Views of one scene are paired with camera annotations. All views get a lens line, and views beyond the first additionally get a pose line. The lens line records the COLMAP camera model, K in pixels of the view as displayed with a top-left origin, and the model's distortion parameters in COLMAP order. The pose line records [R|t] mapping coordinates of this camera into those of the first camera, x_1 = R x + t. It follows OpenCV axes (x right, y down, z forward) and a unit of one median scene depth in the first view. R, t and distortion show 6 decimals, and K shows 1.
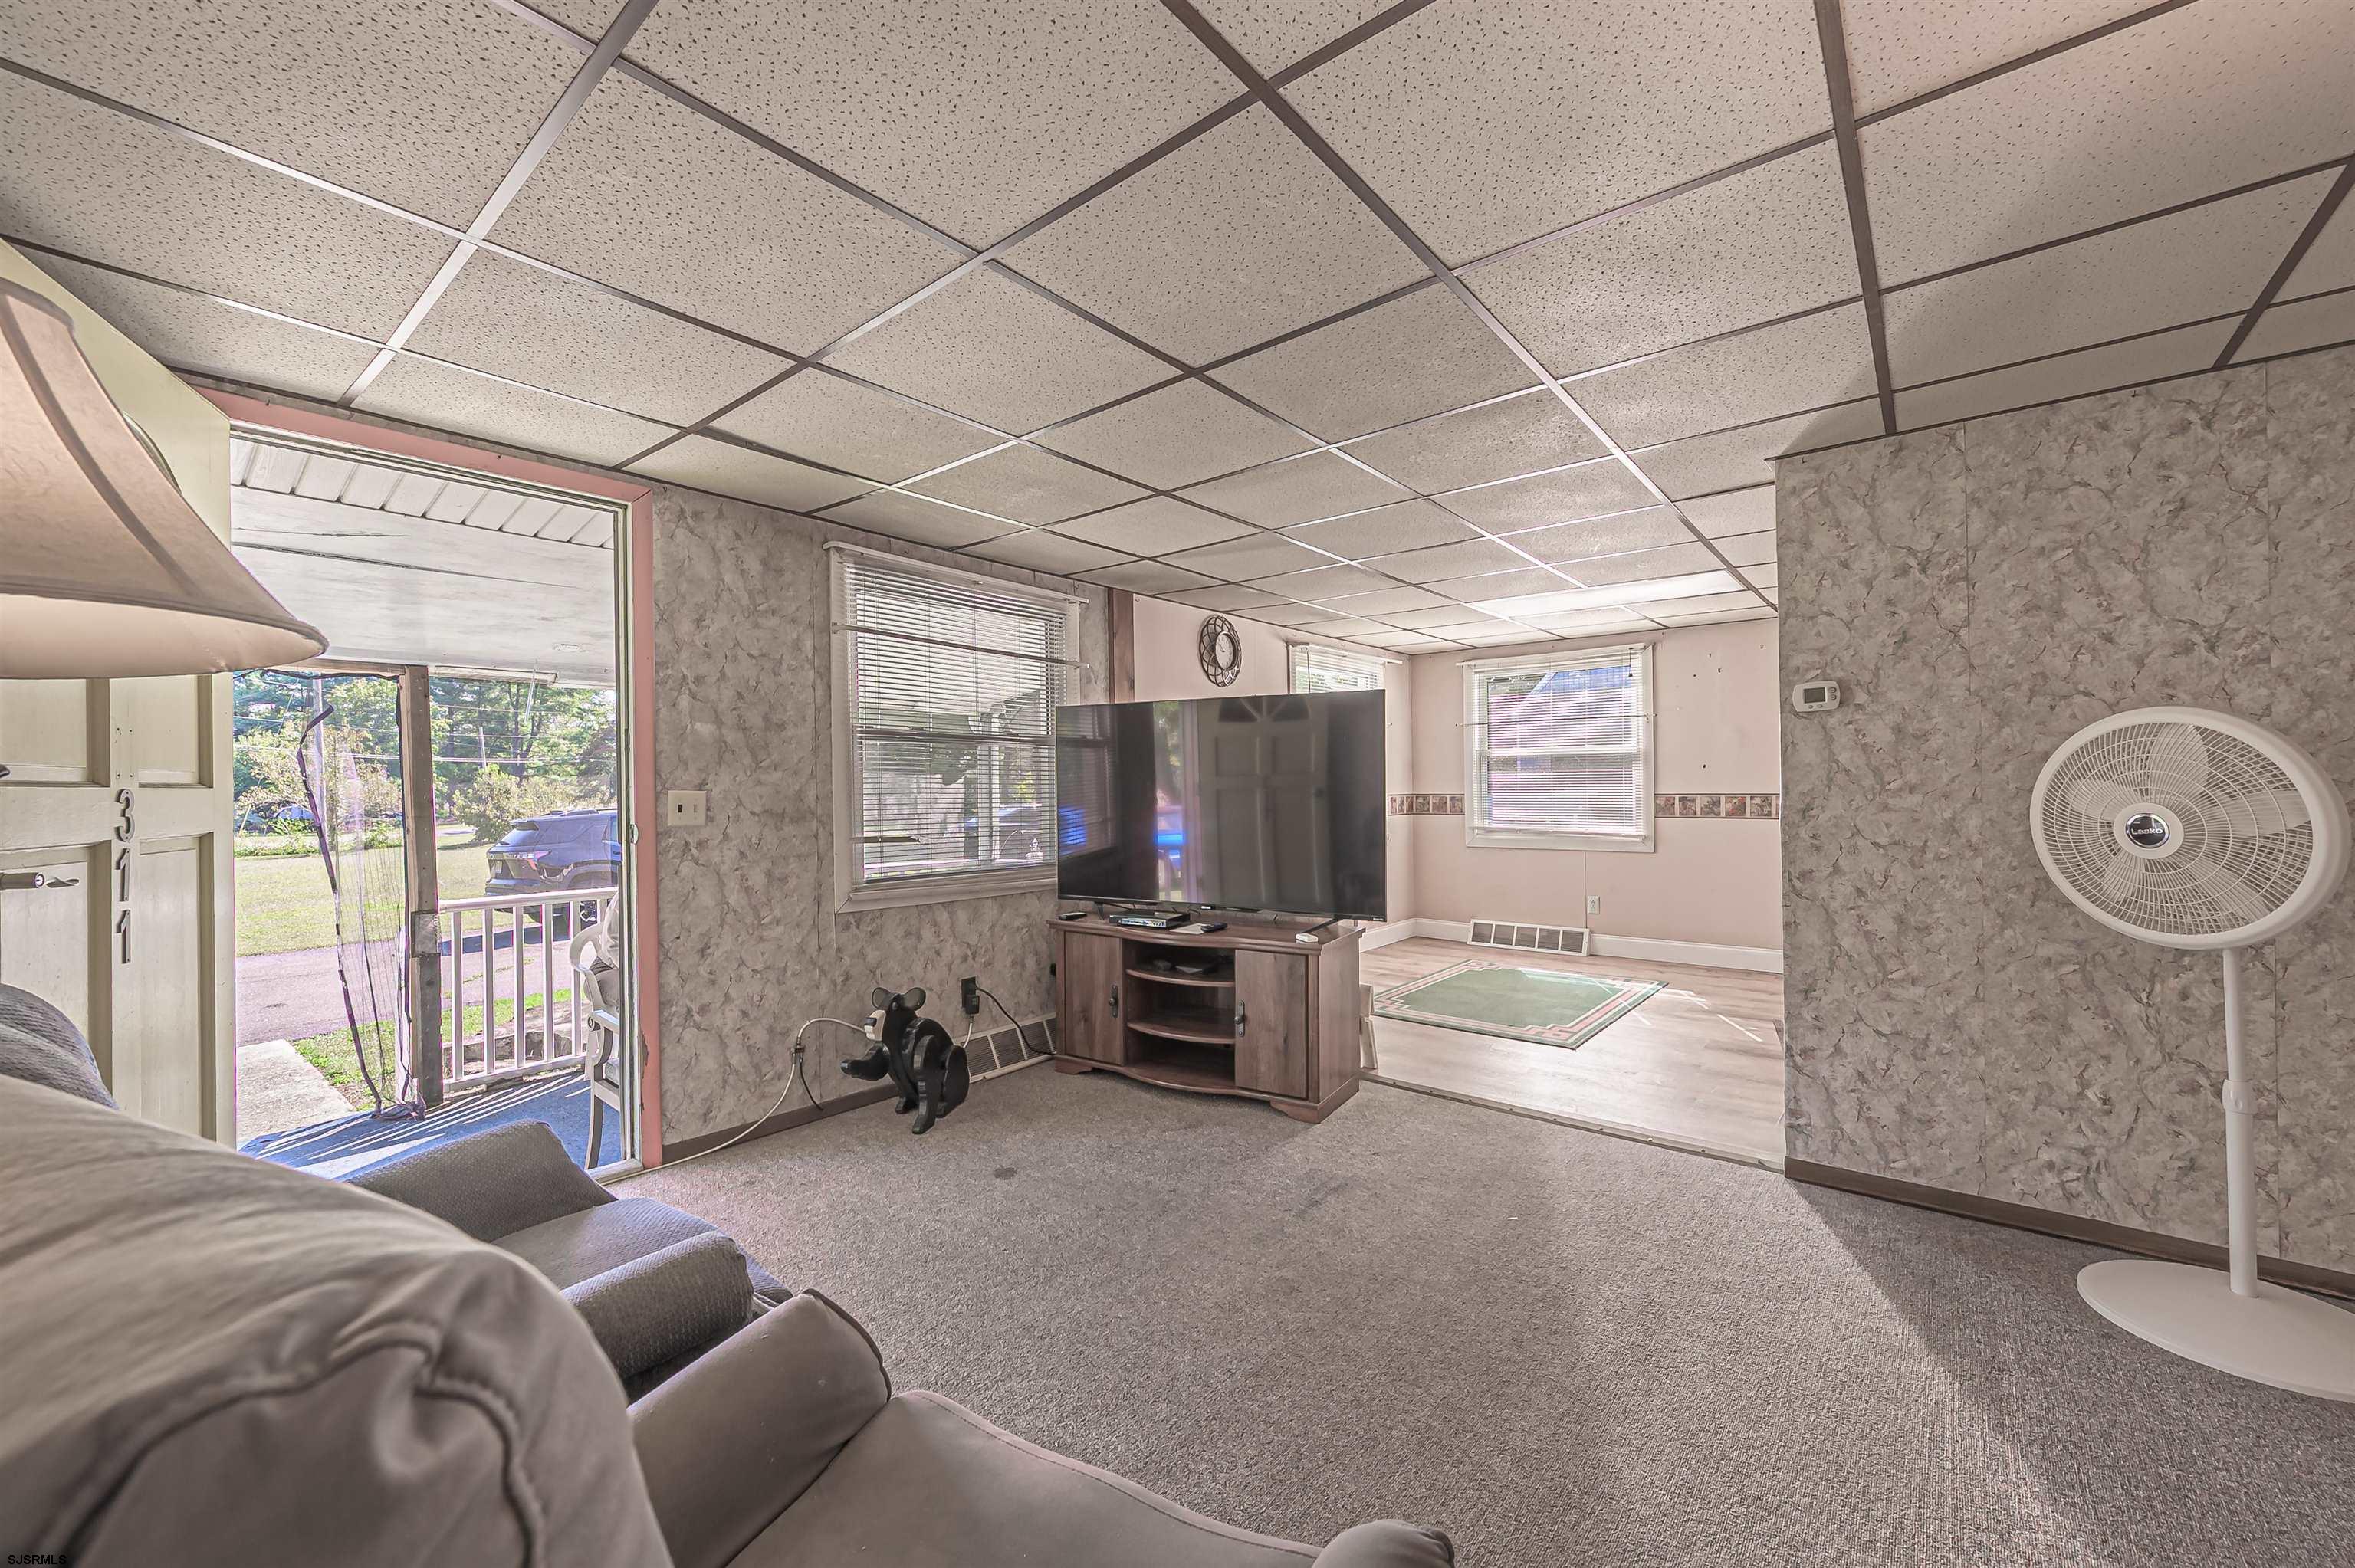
lens RADIAL K [[930.6, 0, 1175.6], [0, 930.6, 790.6], [0, 0, 1]] dist [-0.000158, -0.000277]
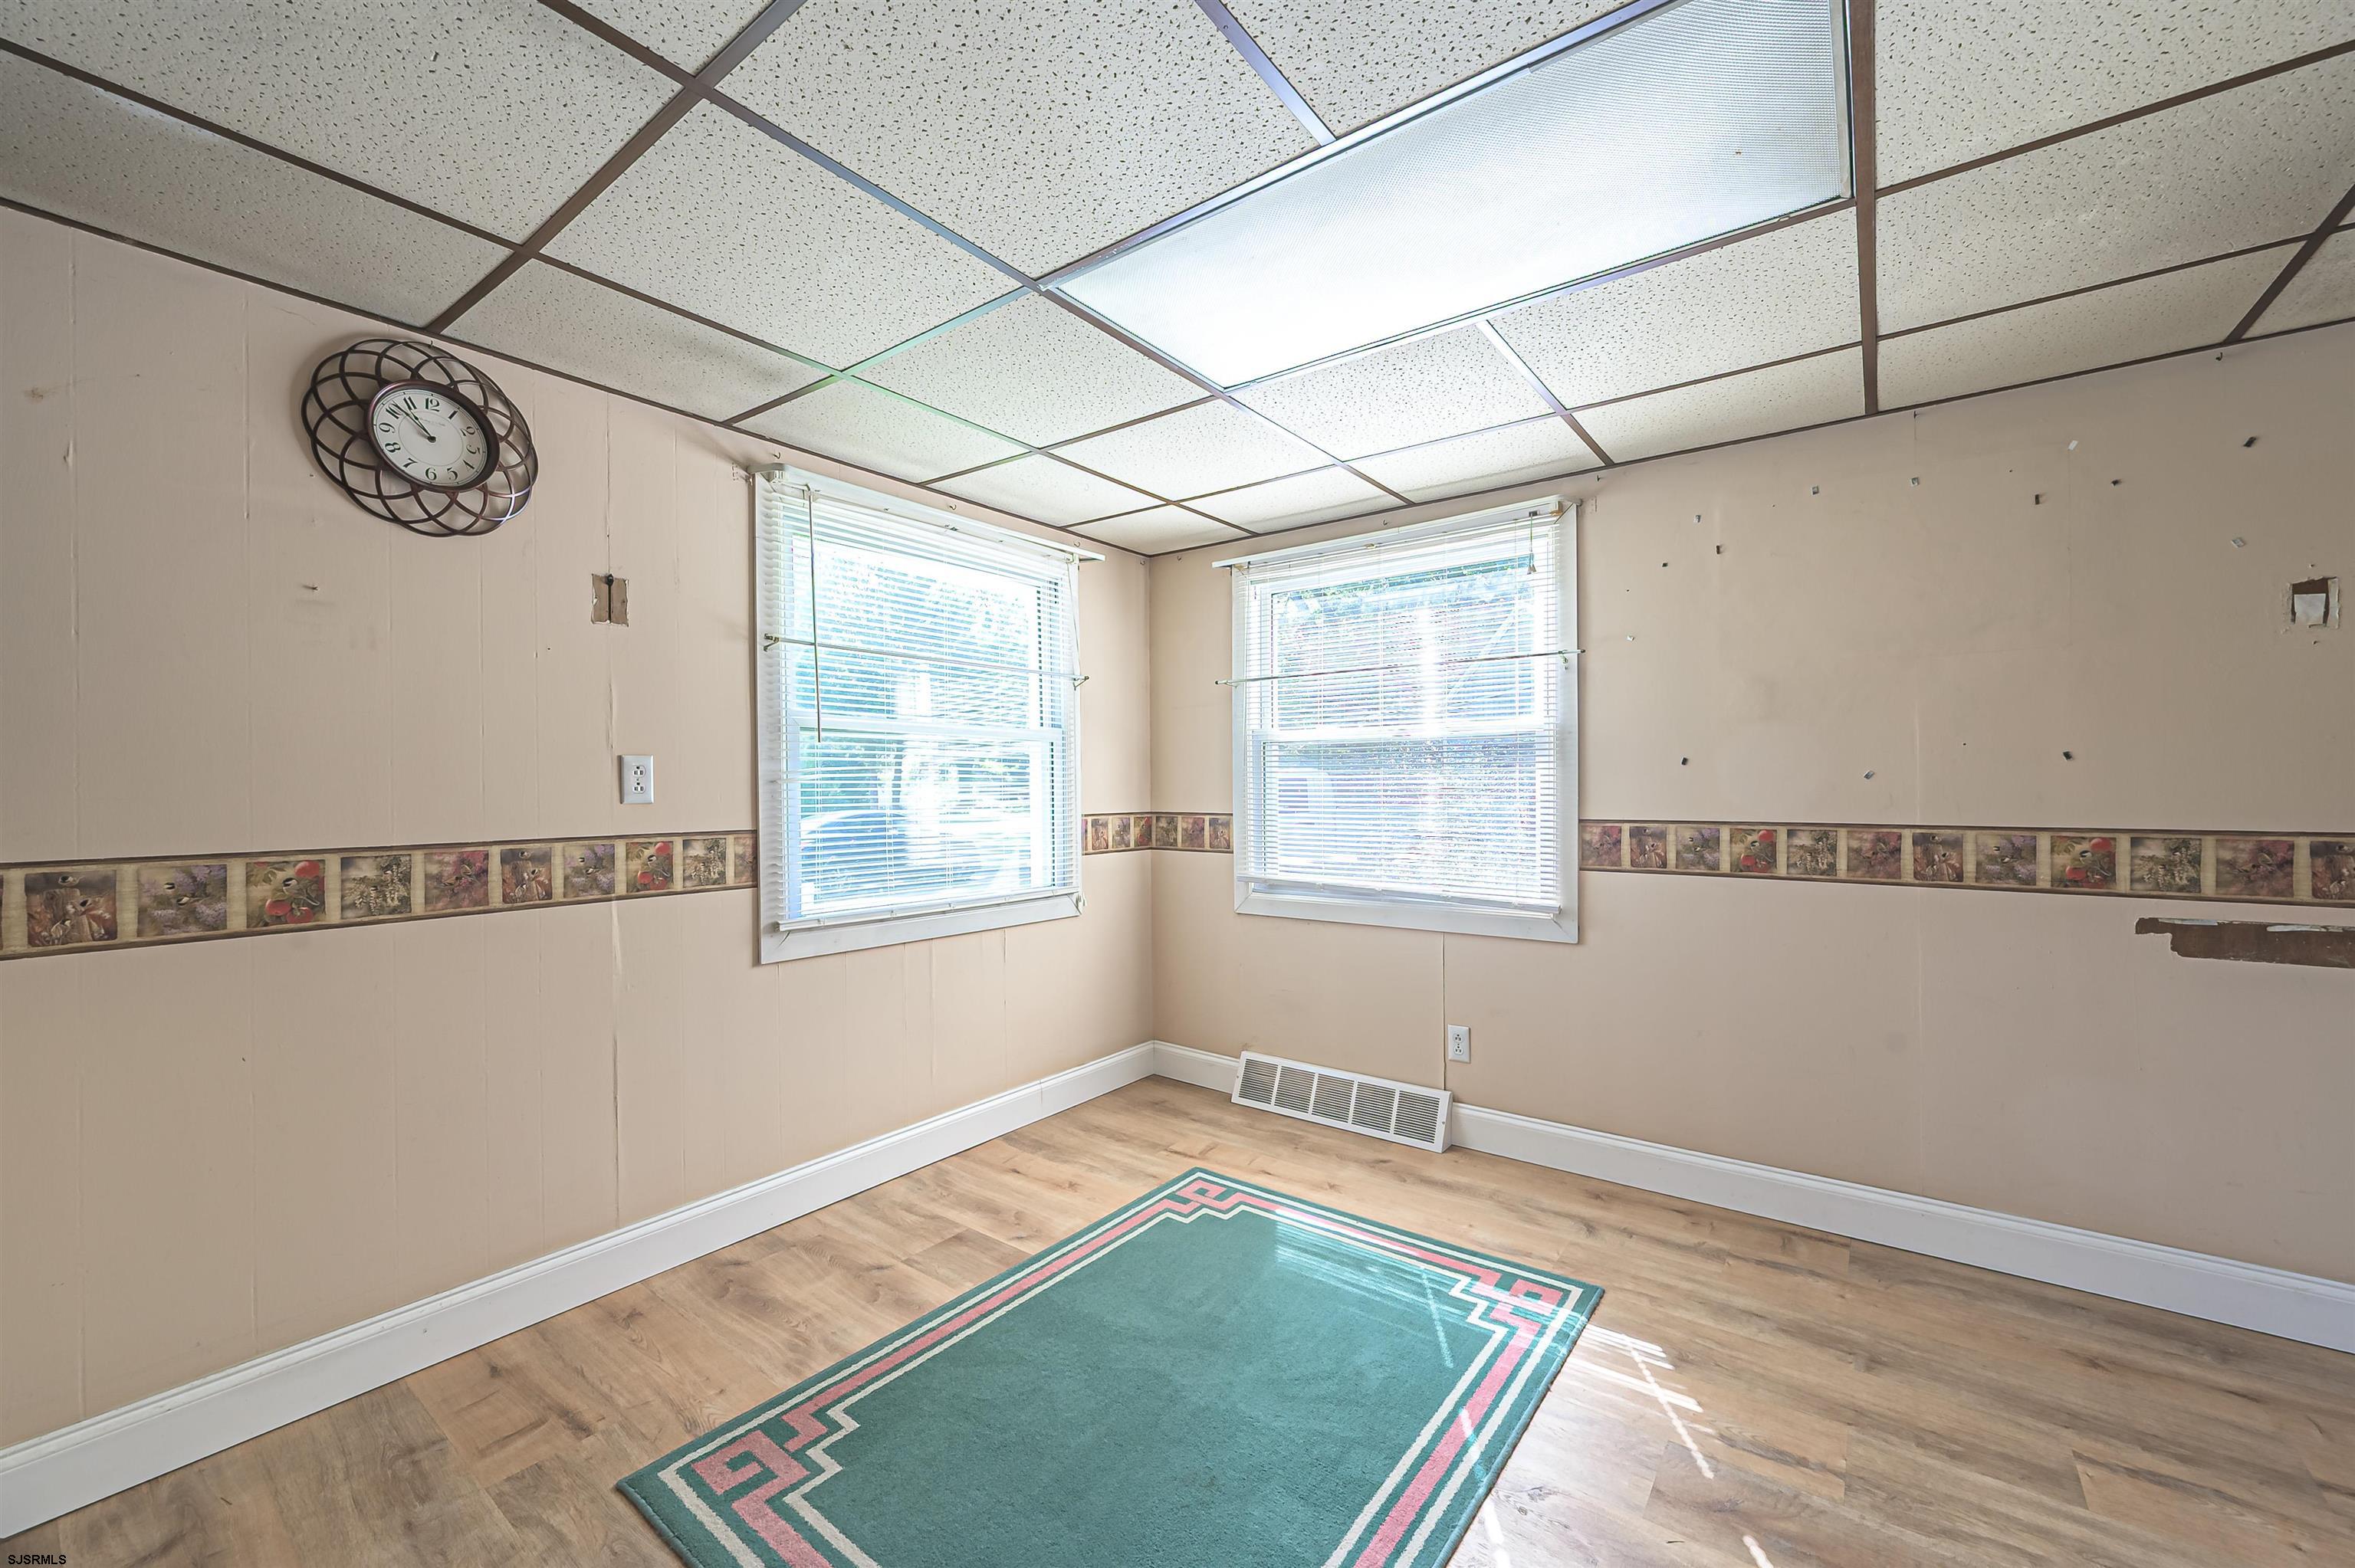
lens RADIAL K [[930.6, 0, 1175.6], [0, 930.6, 790.6], [0, 0, 1]] dist [-0.000158, -0.000277]
pose [[0.999535, 0.007969, 0.029433, 0.565222], [-0.007839, 0.999959, -0.004520, -0.014257], [-0.029467, 0.004287, 0.999557, 1.020398]]
